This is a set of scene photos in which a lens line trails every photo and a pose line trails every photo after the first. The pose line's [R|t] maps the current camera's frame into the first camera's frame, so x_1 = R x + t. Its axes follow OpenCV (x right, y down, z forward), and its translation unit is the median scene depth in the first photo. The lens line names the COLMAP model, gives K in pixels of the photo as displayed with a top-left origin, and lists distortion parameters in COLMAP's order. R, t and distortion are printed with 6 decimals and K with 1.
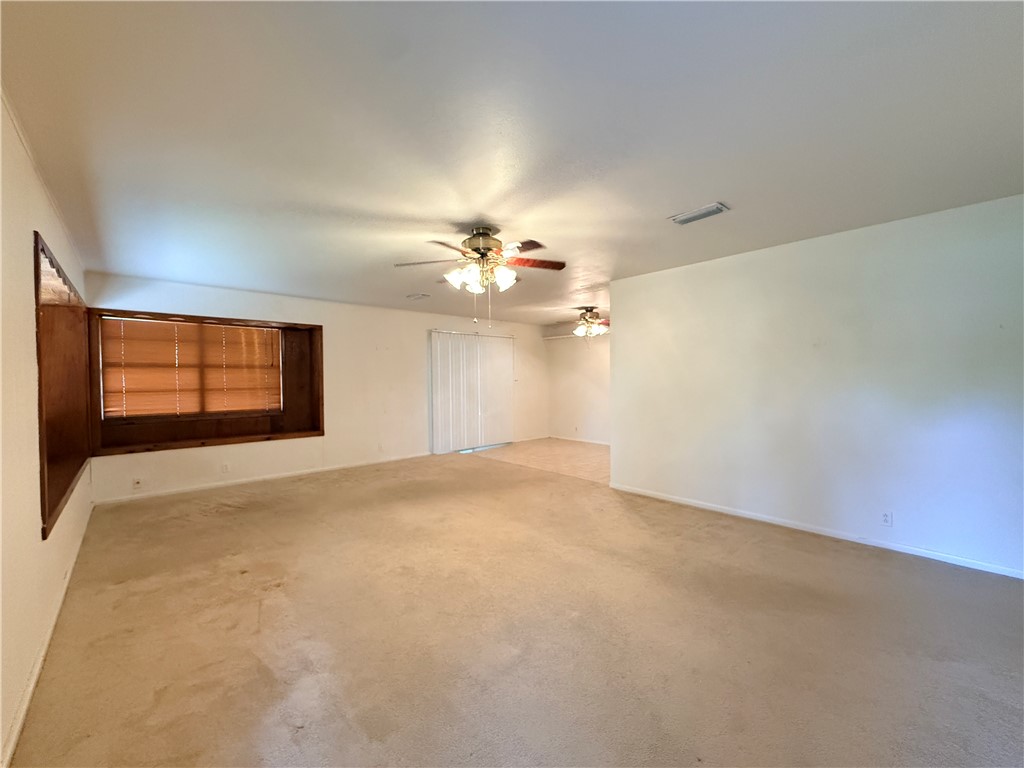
lens RADIAL K [[409.6, 0, 508.0], [0, 409.6, 383.0], [0, 0, 1]] dist [-0.001893, 0.000126]
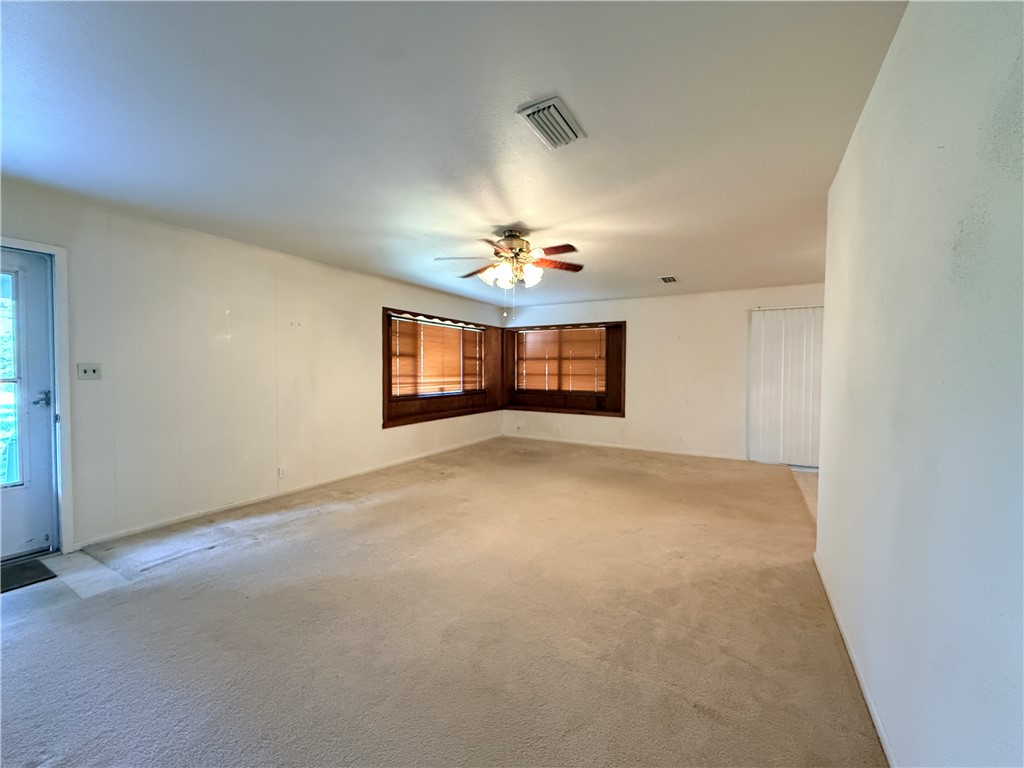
lens RADIAL K [[409.6, 0, 515.1], [0, 409.6, 381.2], [0, 0, 1]] dist [-0.001893, 0.000126]
pose [[0.304420, 0.031851, -0.952005, 0.594014], [-0.022657, 0.999400, 0.026191, 0.004834], [0.952268, 0.013596, 0.304959, 0.396811]]
